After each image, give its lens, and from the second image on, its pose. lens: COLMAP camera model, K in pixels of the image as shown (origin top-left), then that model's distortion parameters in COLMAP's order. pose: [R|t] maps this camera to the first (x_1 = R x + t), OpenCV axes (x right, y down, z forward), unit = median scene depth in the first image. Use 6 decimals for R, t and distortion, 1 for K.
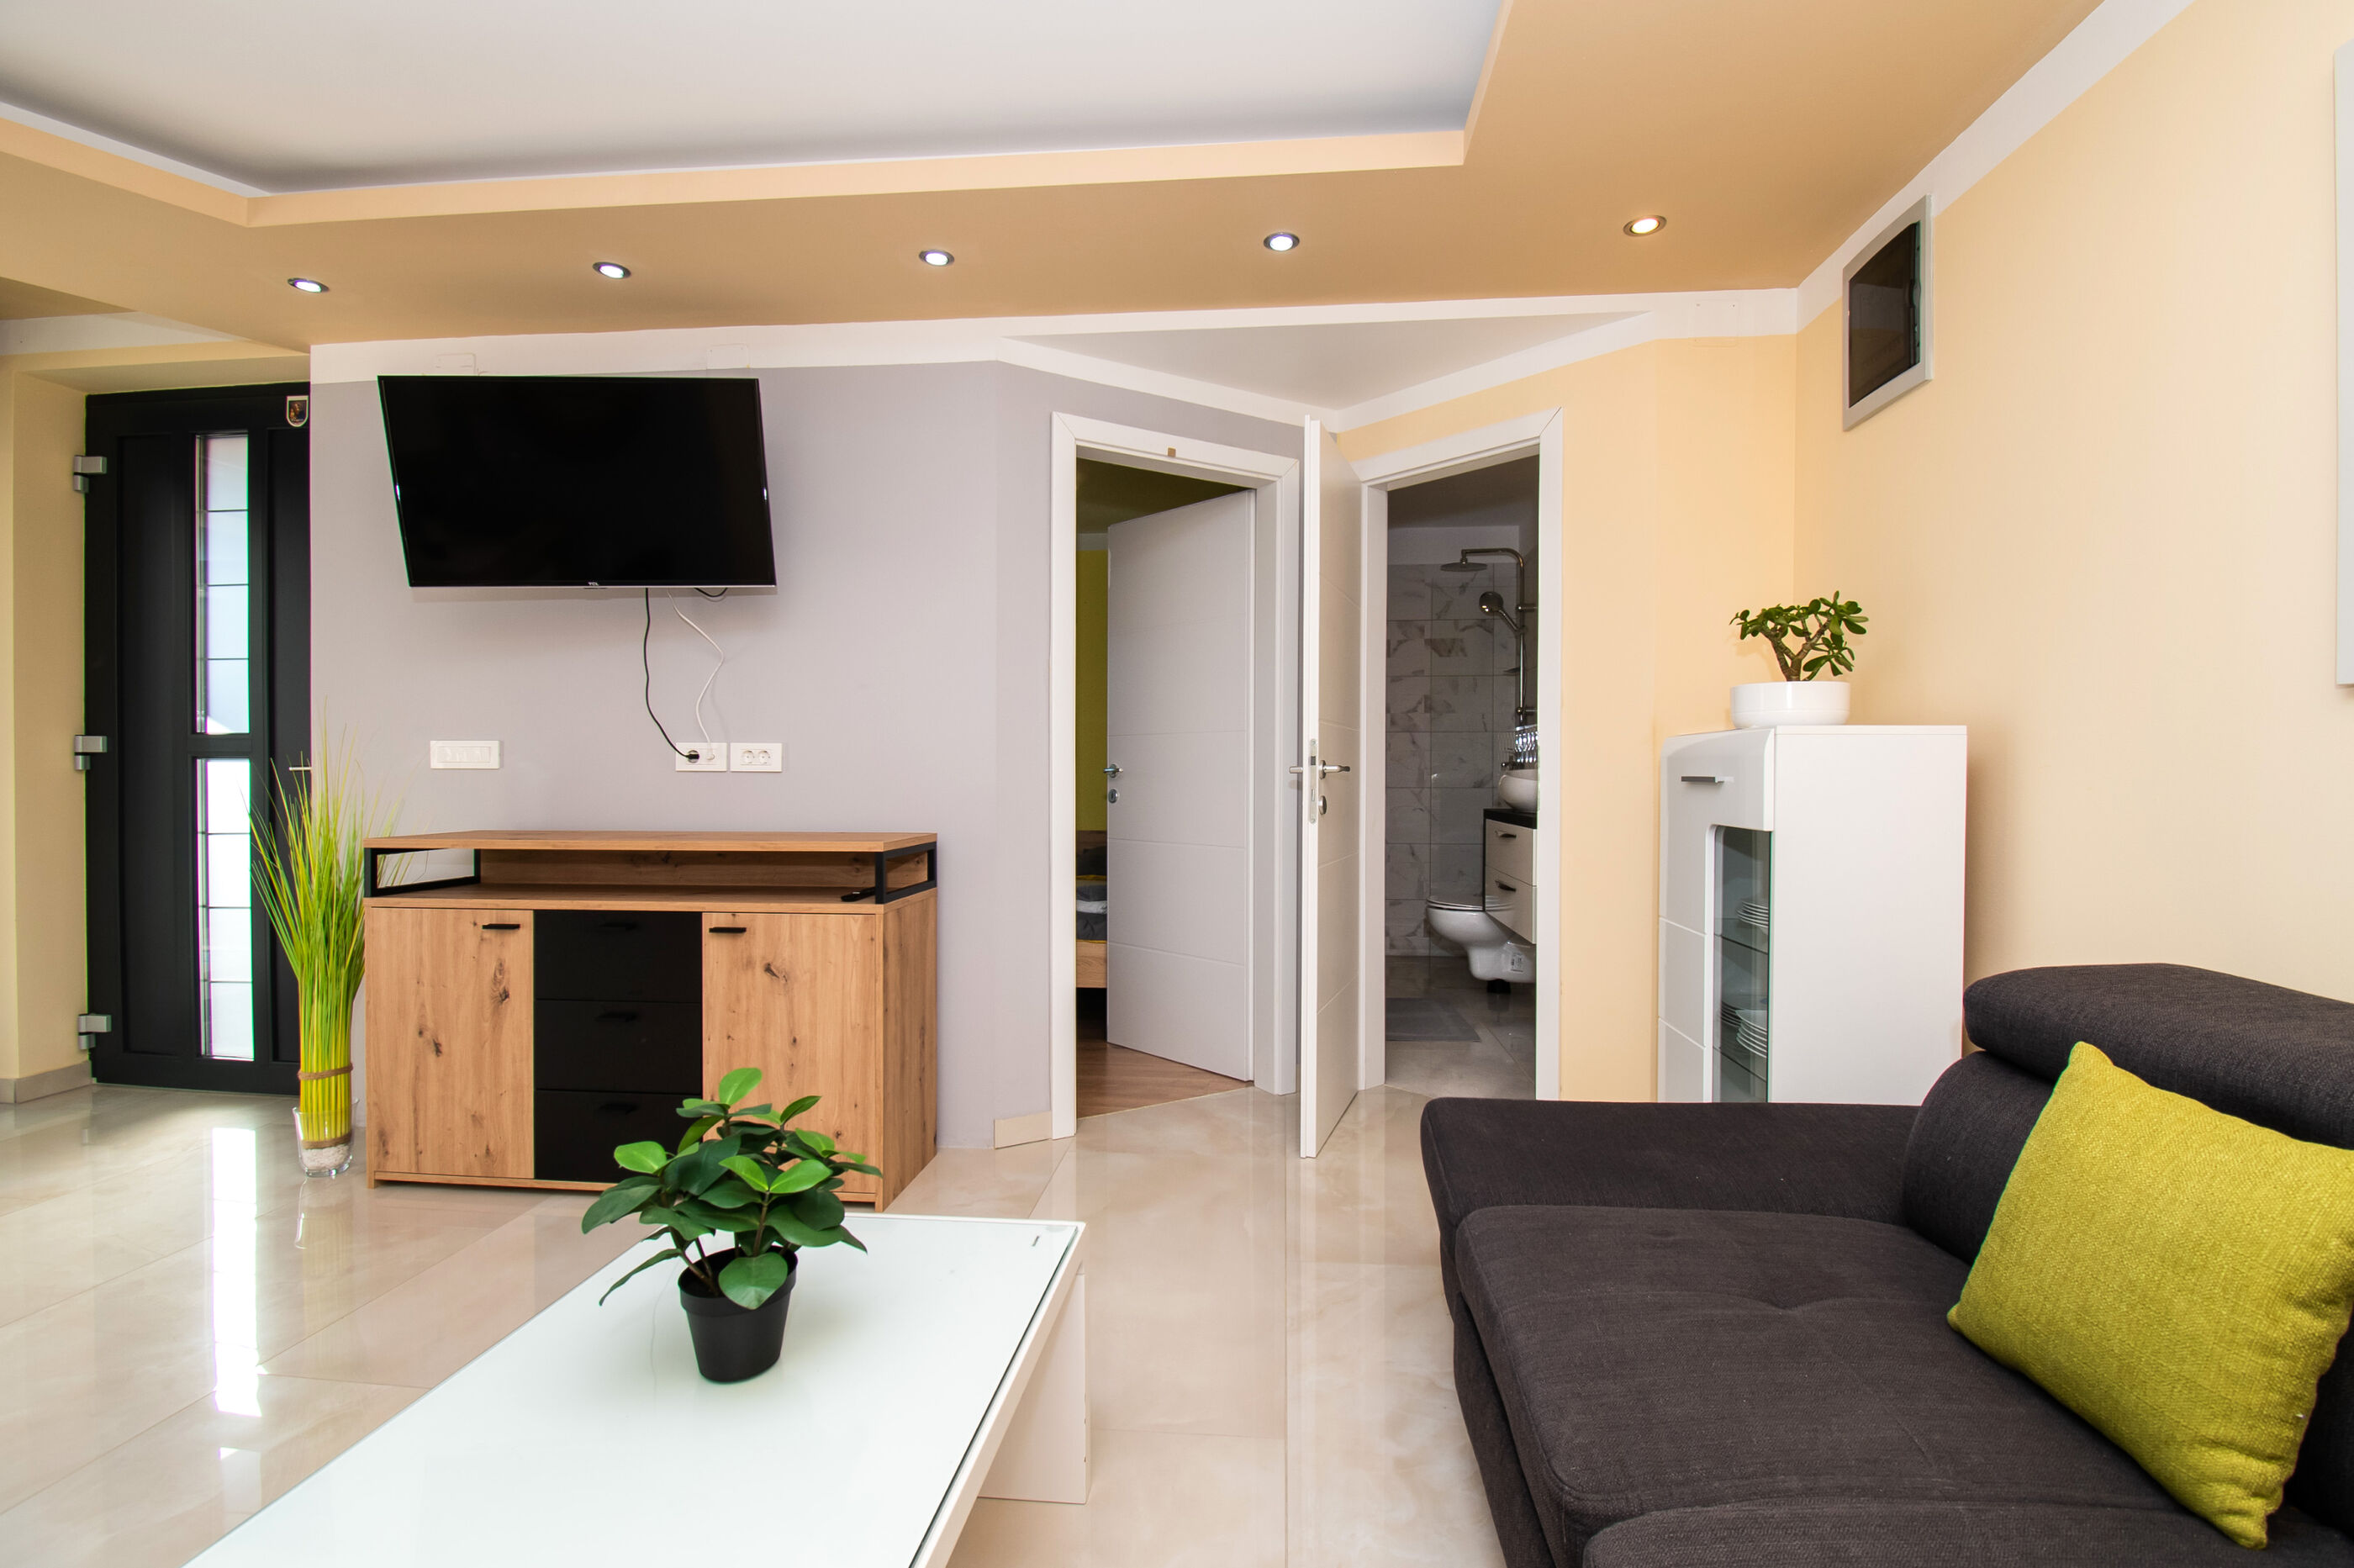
lens RADIAL K [[1061.3, 0, 1213.2], [0, 1061.3, 773.2], [0, 0, 1]] dist [0.002615, -0.013284]
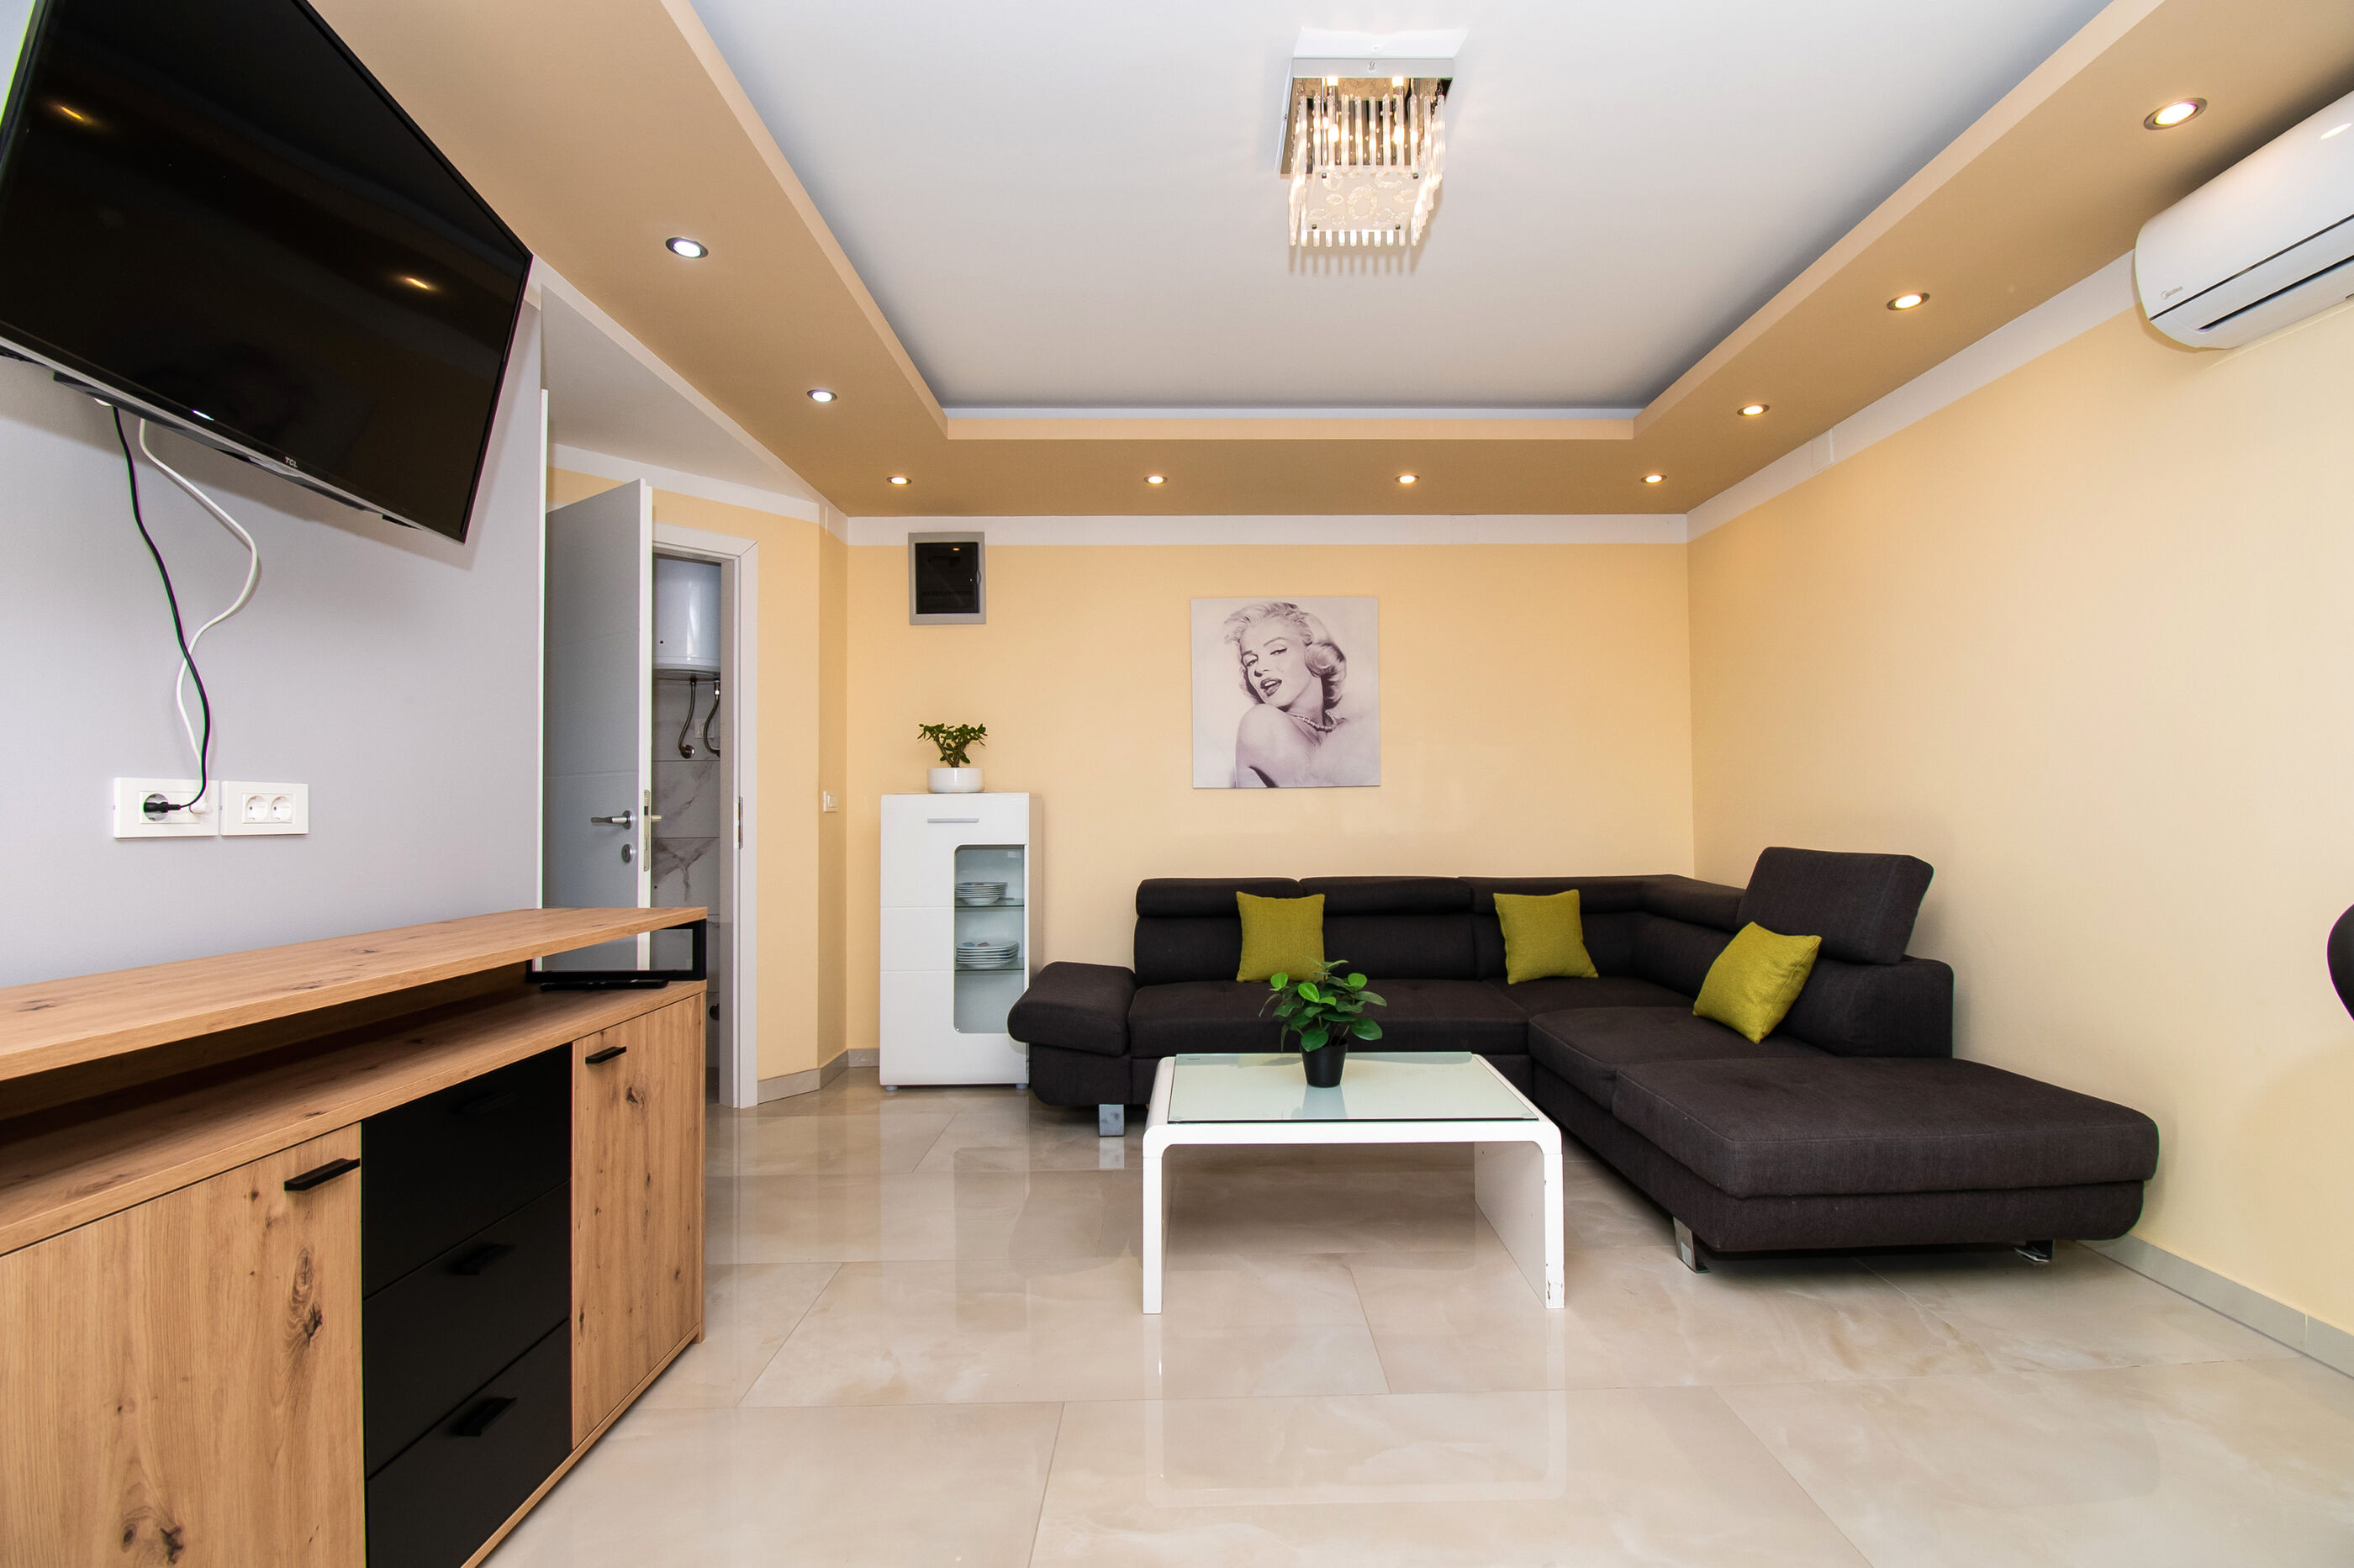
lens RADIAL K [[1061.3, 0, 1213.2], [0, 1061.3, 773.2], [0, 0, 1]] dist [0.002615, -0.013284]
pose [[-0.105543, 0.029852, 0.993967, -1.169939], [0.008065, 0.999542, -0.029163, -0.015387], [-0.994382, 0.004938, -0.105735, 0.650459]]
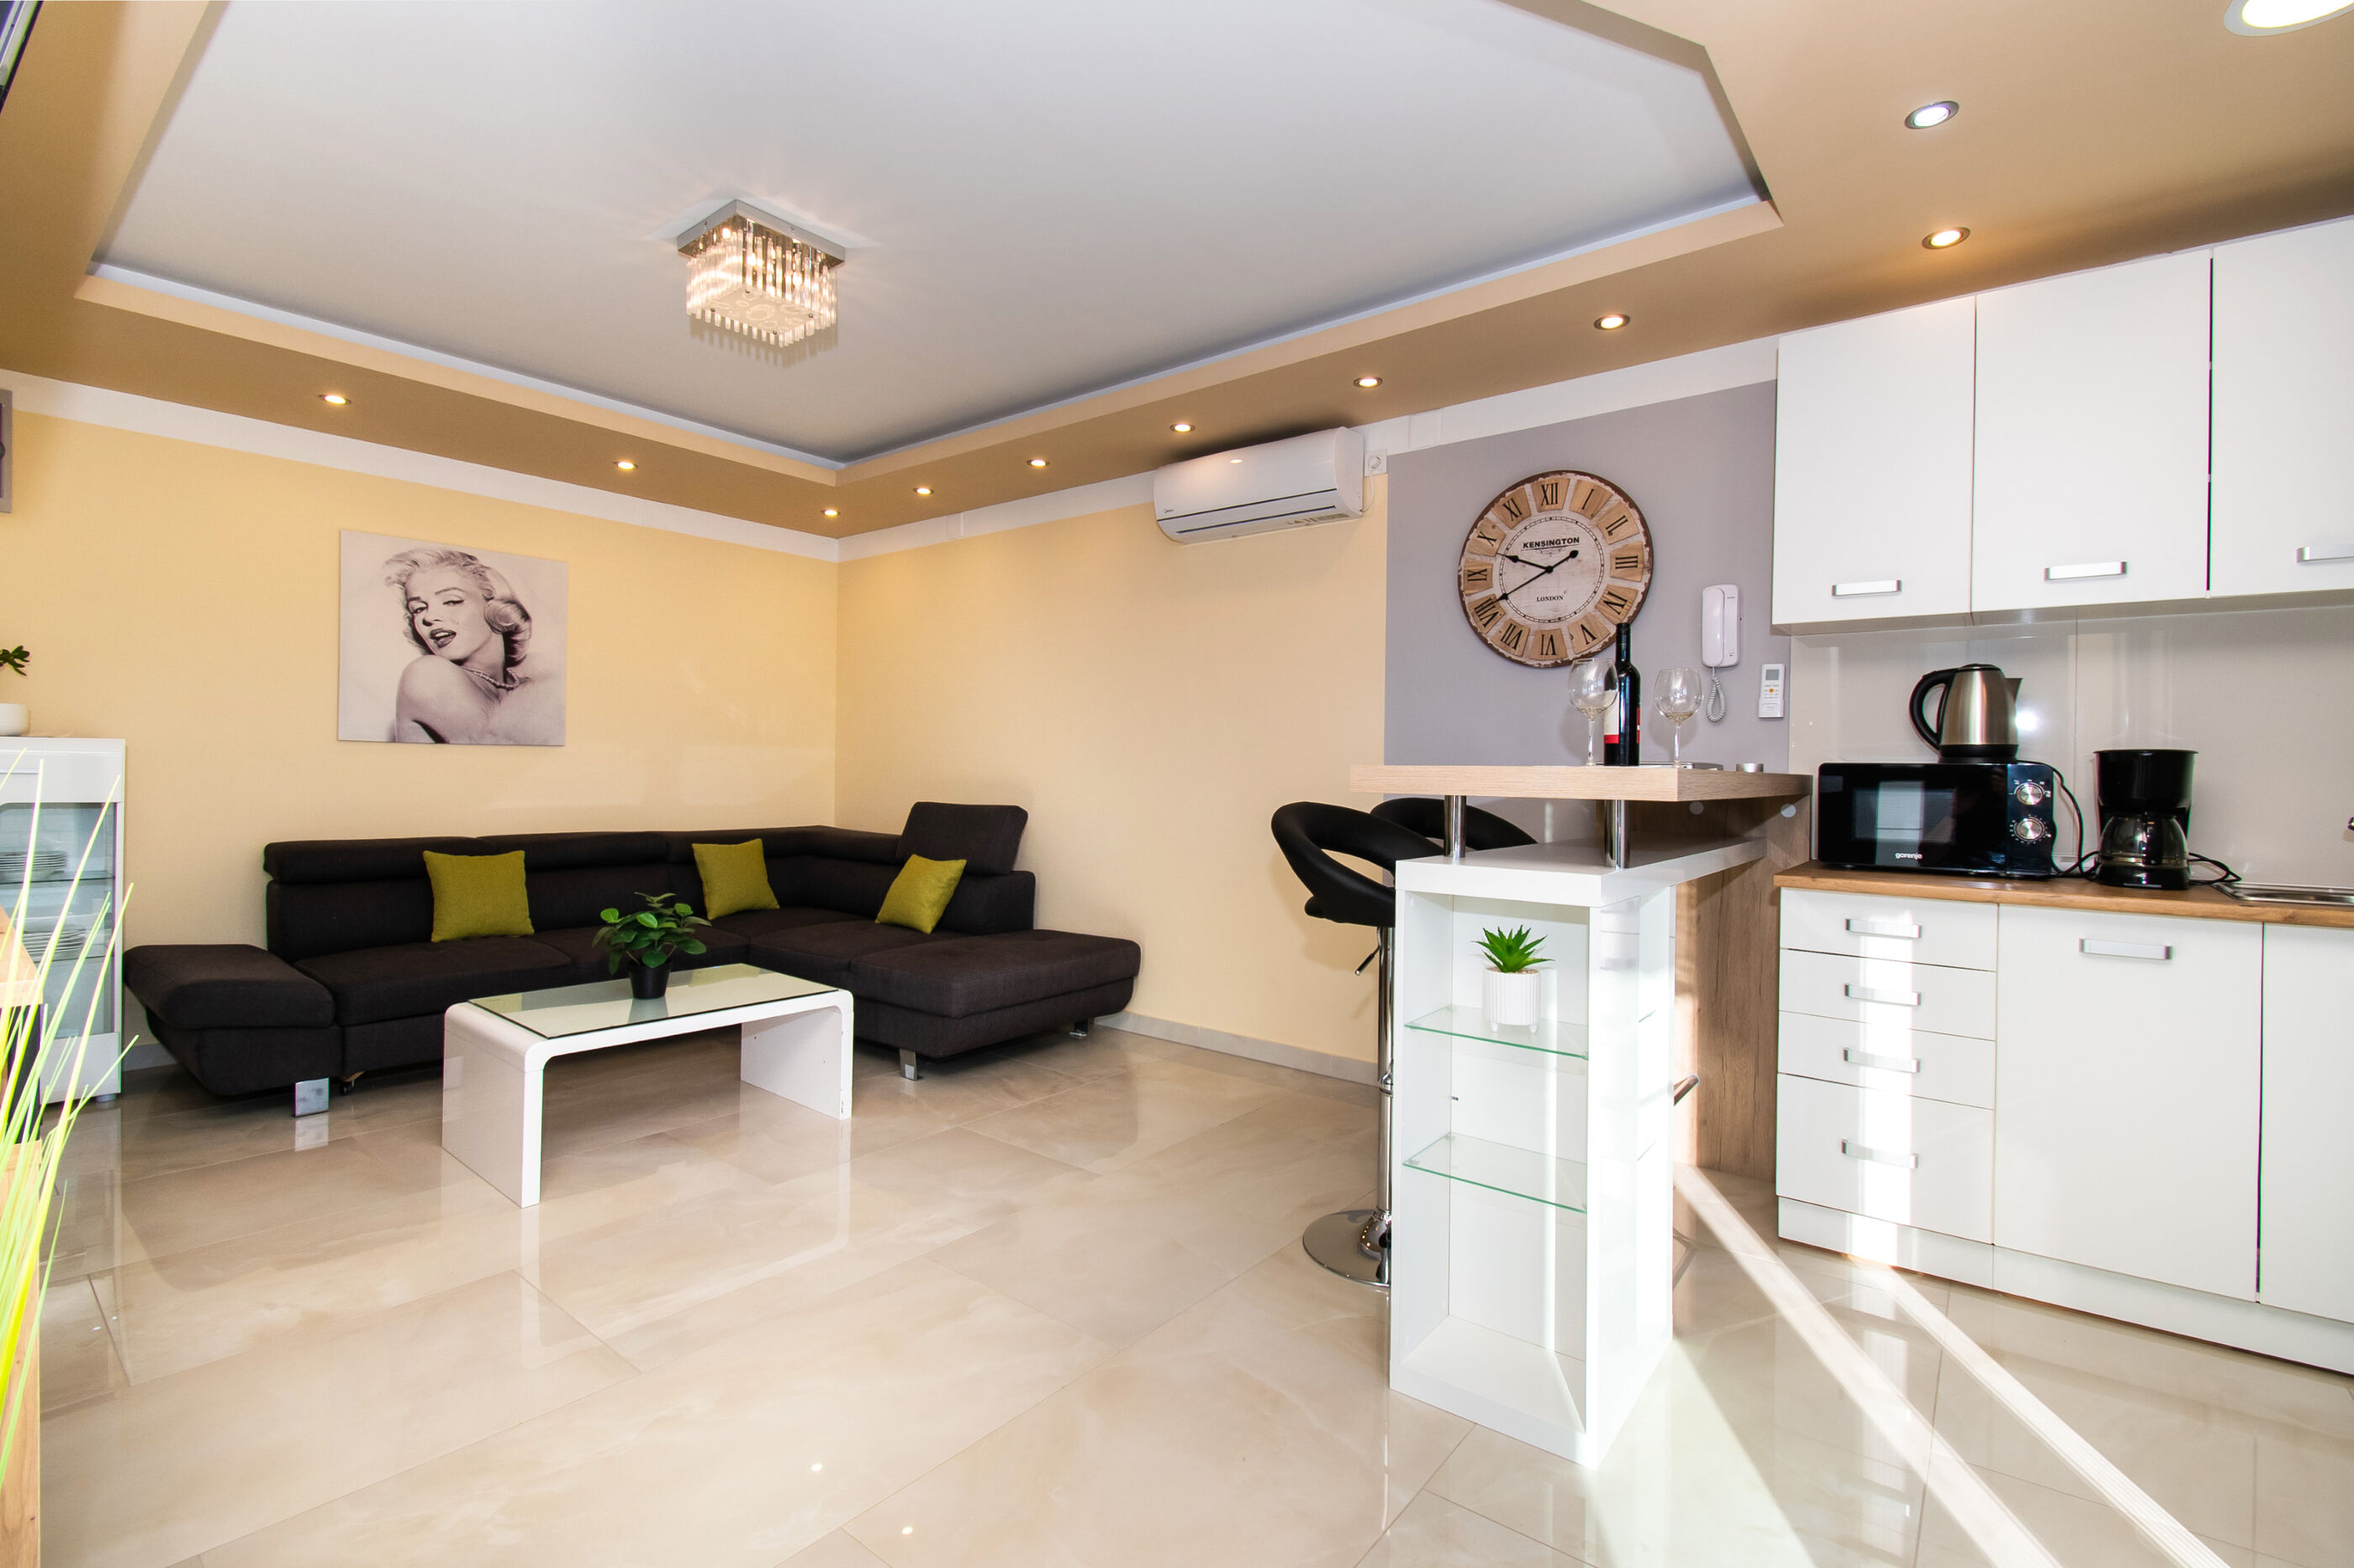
lens RADIAL K [[1047.1, 0, 1183.8], [0, 1047.1, 774.2], [0, 0, 1]] dist [0.008703, -0.000025]
pose [[-0.828756, -0.015289, 0.559401, -1.342598], [-0.017206, 0.999850, 0.001836, -0.016590], [-0.559345, -0.008103, -0.828895, 1.088052]]
